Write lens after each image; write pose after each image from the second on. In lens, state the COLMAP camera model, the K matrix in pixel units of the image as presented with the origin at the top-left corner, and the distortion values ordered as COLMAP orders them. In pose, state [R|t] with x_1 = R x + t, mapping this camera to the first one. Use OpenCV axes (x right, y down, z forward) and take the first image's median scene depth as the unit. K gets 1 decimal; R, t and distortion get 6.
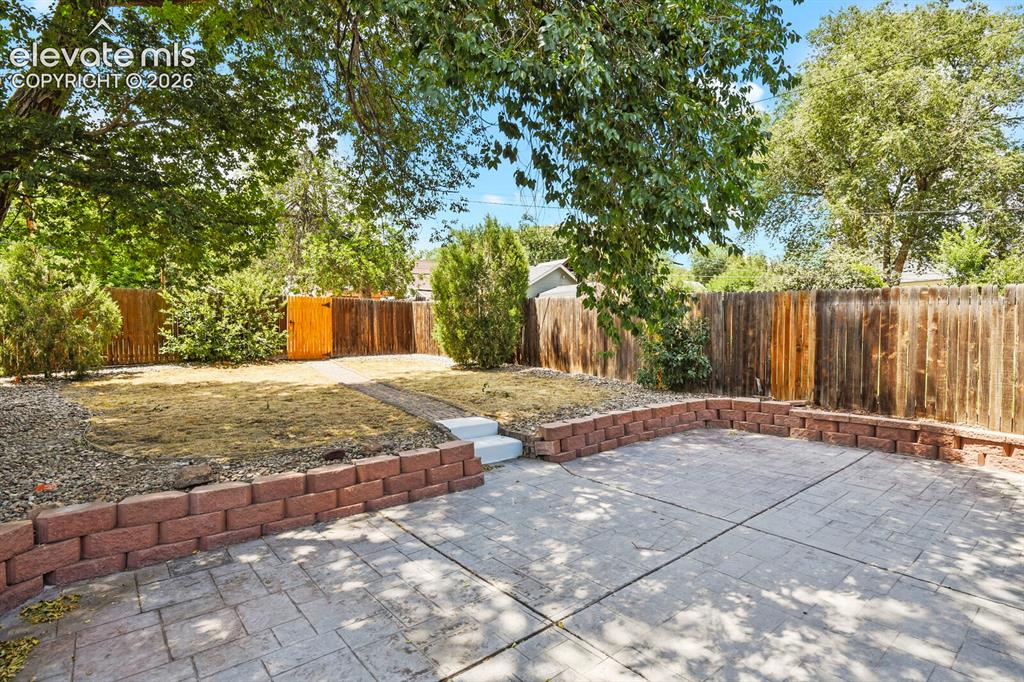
lens RADIAL K [[500.3, 0, 516.9], [0, 500.3, 338.6], [0, 0, 1]] dist [-0.001595, -0.008255]
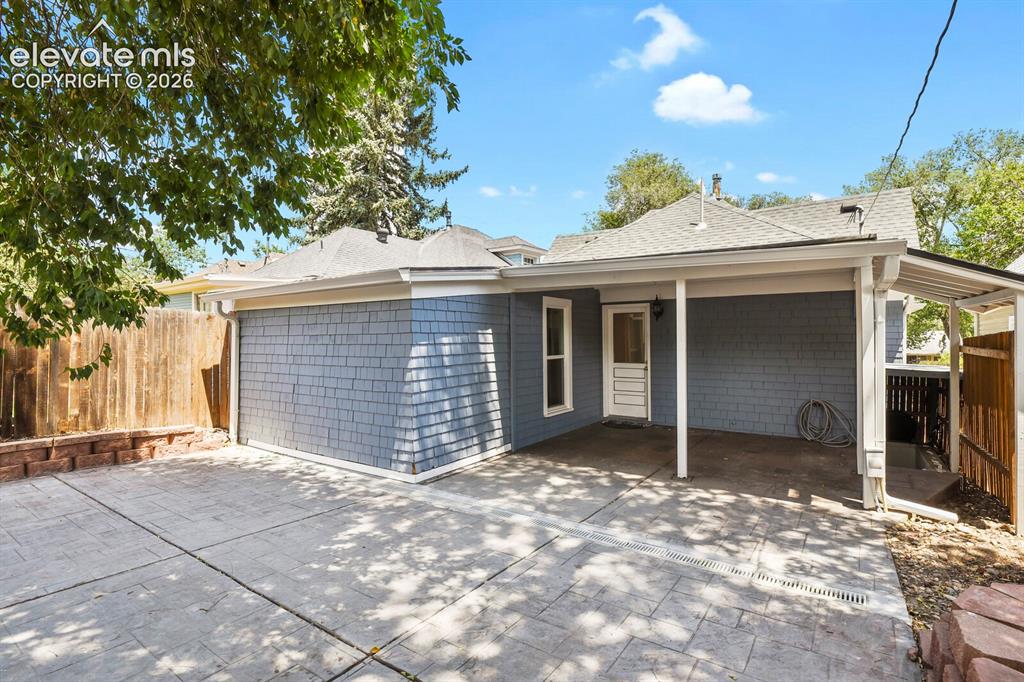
lens RADIAL K [[500.3, 0, 516.9], [0, 500.3, 338.6], [0, 0, 1]] dist [-0.001595, -0.008255]
pose [[-0.262173, 0.012450, 0.964941, -0.411425], [0.011915, 0.999882, -0.009663, -0.006526], [-0.964947, 0.008964, -0.262290, 0.434799]]
